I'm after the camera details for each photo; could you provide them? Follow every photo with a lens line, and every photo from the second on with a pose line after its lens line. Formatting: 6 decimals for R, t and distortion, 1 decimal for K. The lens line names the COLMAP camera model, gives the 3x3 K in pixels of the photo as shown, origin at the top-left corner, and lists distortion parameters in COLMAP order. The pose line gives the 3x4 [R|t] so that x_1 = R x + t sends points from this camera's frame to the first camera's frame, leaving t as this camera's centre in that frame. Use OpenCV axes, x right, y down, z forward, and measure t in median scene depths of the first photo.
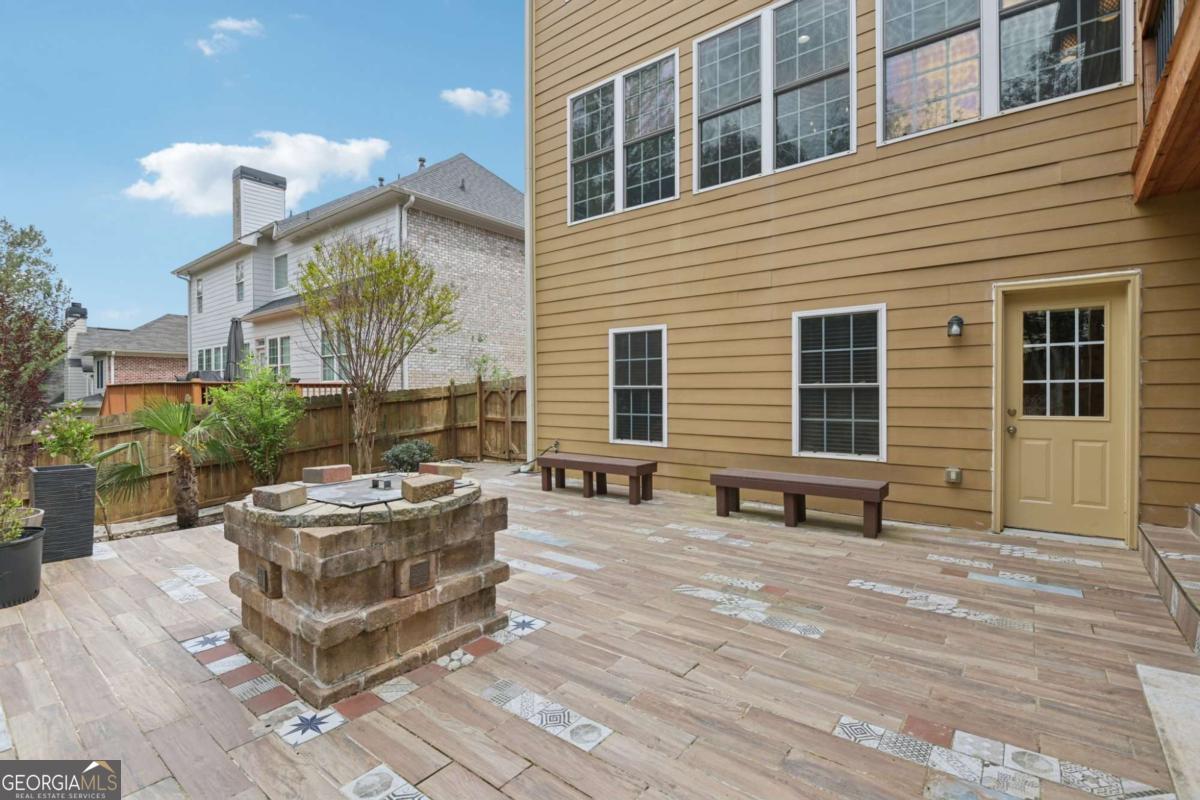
lens RADIAL K [[553.4, 0, 623.6], [0, 553.4, 399.2], [0, 0, 1]] dist [-0.014471, 0.001646]
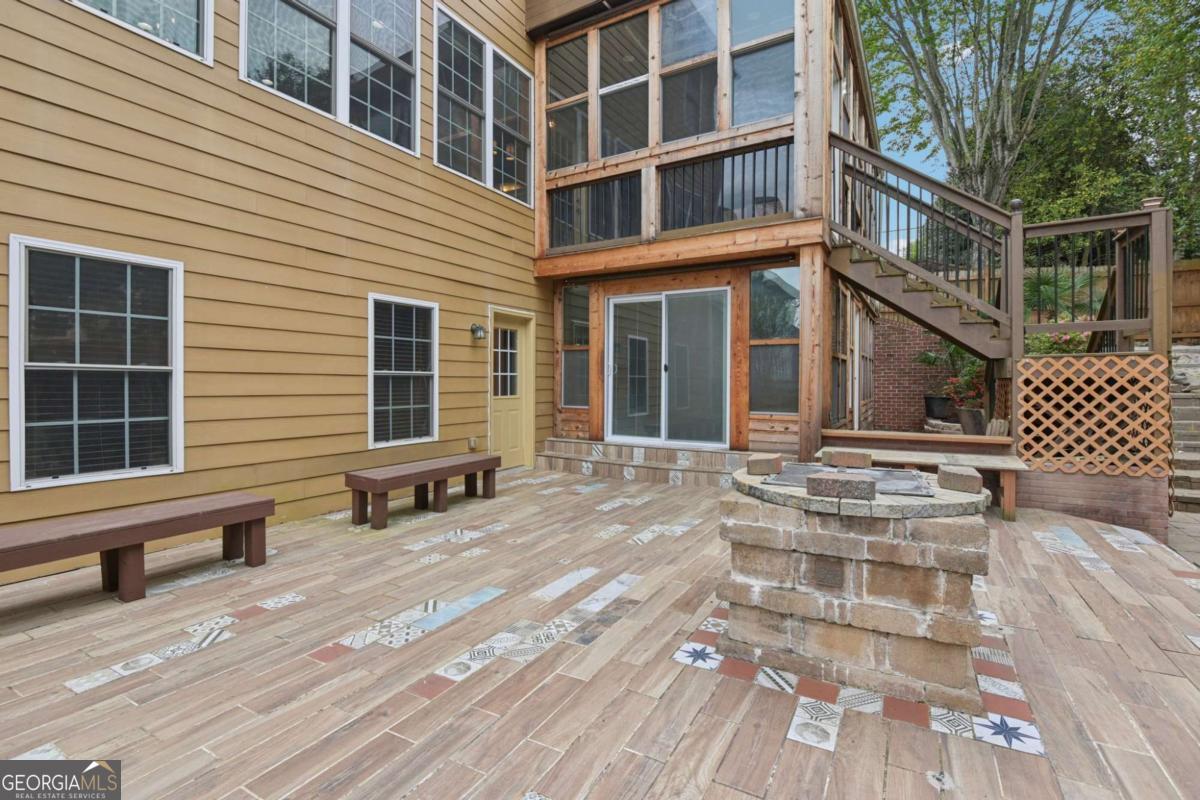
lens RADIAL K [[553.4, 0, 587.3], [0, 553.4, 385.4], [0, 0, 1]] dist [-0.014471, 0.001646]
pose [[-0.120396, -0.003190, 0.992721, -0.680600], [0.010930, 0.999930, 0.004538, -0.003081], [-0.992666, 0.011397, -0.120352, 0.792870]]
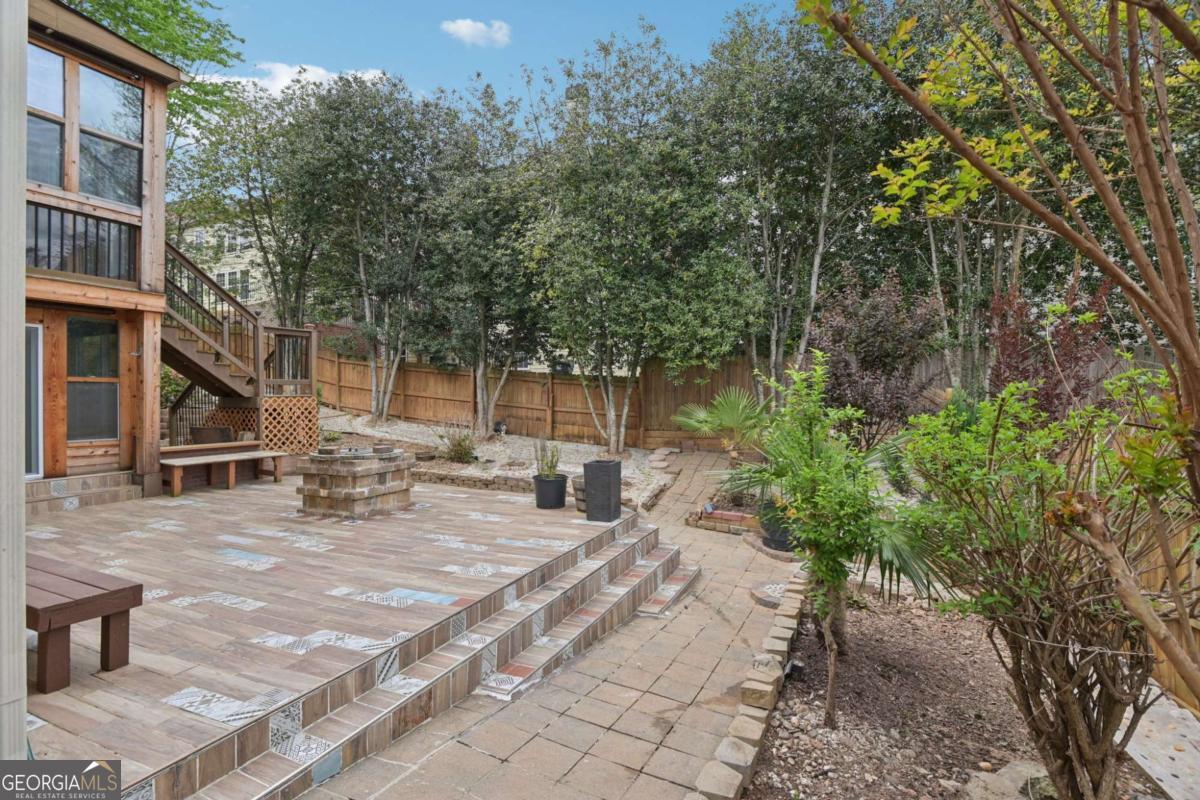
lens RADIAL K [[553.4, 0, 603.3], [0, 553.4, 401.5], [0, 0, 1]] dist [-0.014471, 0.001646]
pose [[-0.978634, 0.004986, -0.205549, -0.532905], [0.000824, 0.999793, 0.020328, -0.058061], [0.205608, 0.019724, -0.978436, 1.860357]]
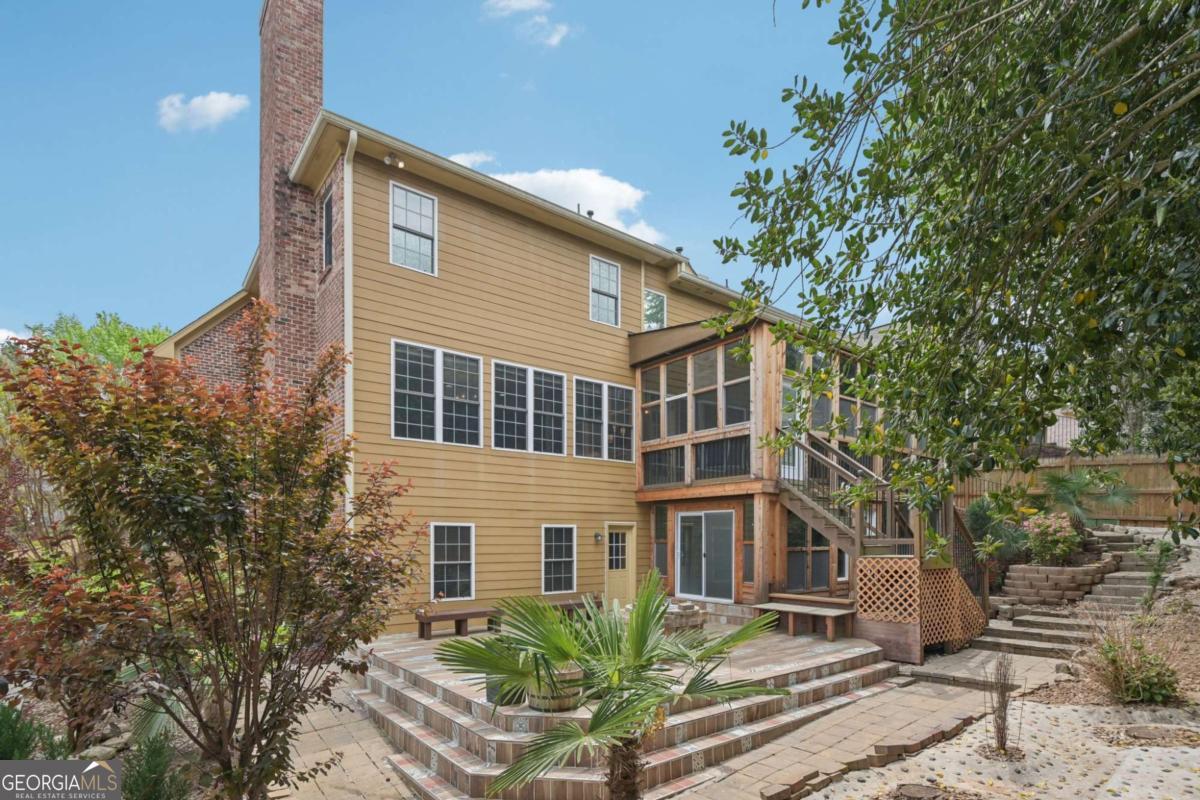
lens RADIAL K [[574.4, 0, 589.4], [0, 574.4, 535.0], [0, 0, 1]] dist [-0.026438, -0.000368]
pose [[0.259479, 0.007963, 0.965716, -1.785775], [0.010476, 0.999884, -0.011059, -0.097225], [-0.965692, 0.012987, 0.259365, 0.298012]]
